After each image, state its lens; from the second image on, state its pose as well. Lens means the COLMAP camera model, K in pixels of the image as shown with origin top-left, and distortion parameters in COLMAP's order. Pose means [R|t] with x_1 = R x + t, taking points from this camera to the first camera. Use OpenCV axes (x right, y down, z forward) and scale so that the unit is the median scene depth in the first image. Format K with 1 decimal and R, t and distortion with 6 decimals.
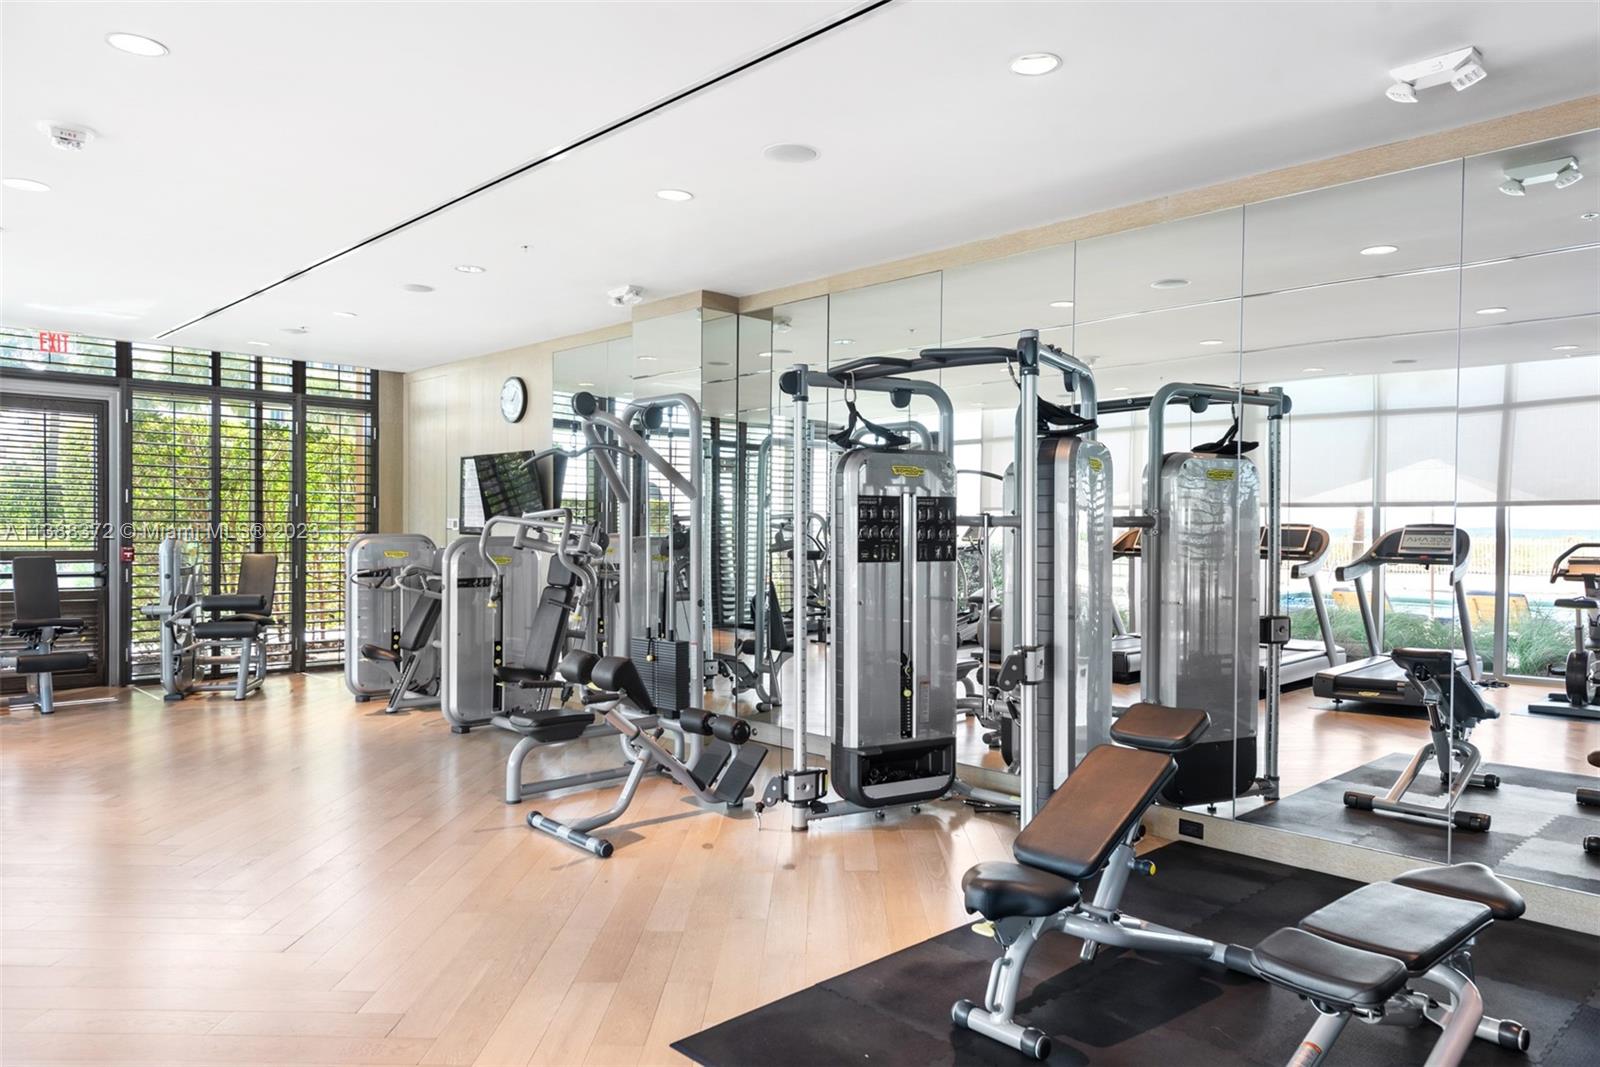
lens RADIAL K [[1082.3, 0, 800.0], [0, 1082.3, 533.5], [0, 0, 1]] dist [0.004451, -0.002265]
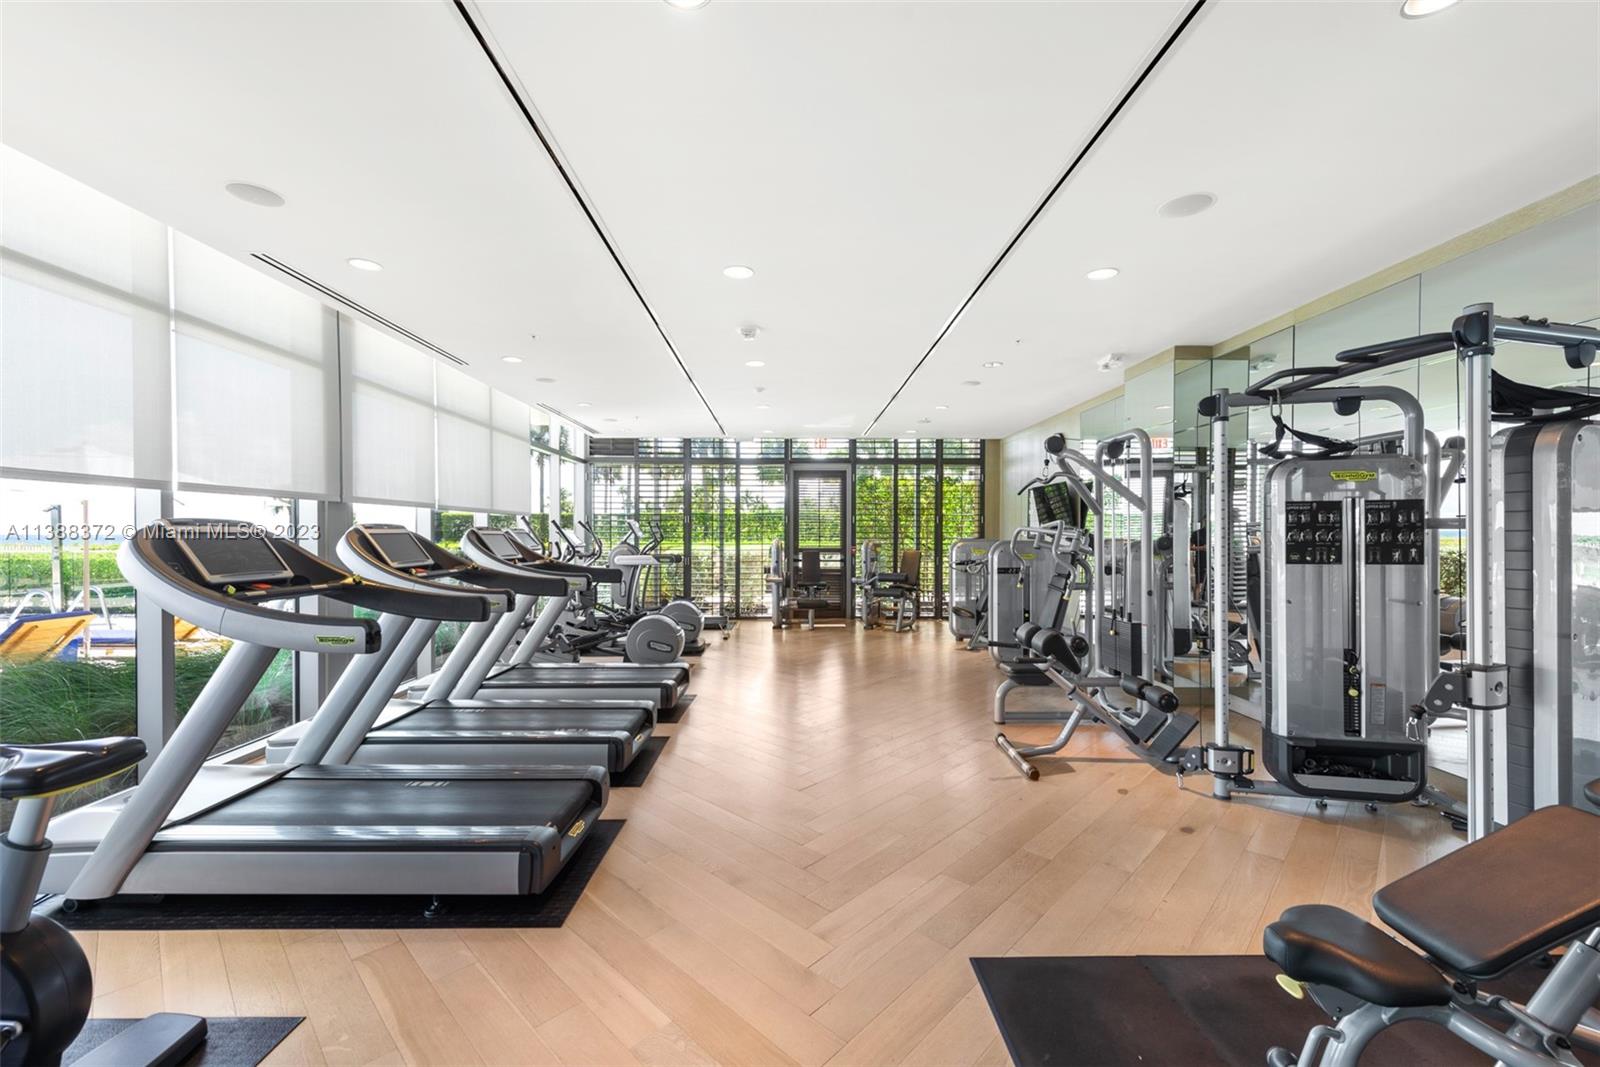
lens RADIAL K [[638.3, 0, 797.0], [0, 638.3, 534.1], [0, 0, 1]] dist [0.014865, -0.007609]
pose [[0.725068, -0.008981, -0.688619, 0.136288], [0.003972, 0.999953, -0.008859, 0.000793], [0.688666, 0.003689, 0.725069, 0.193257]]
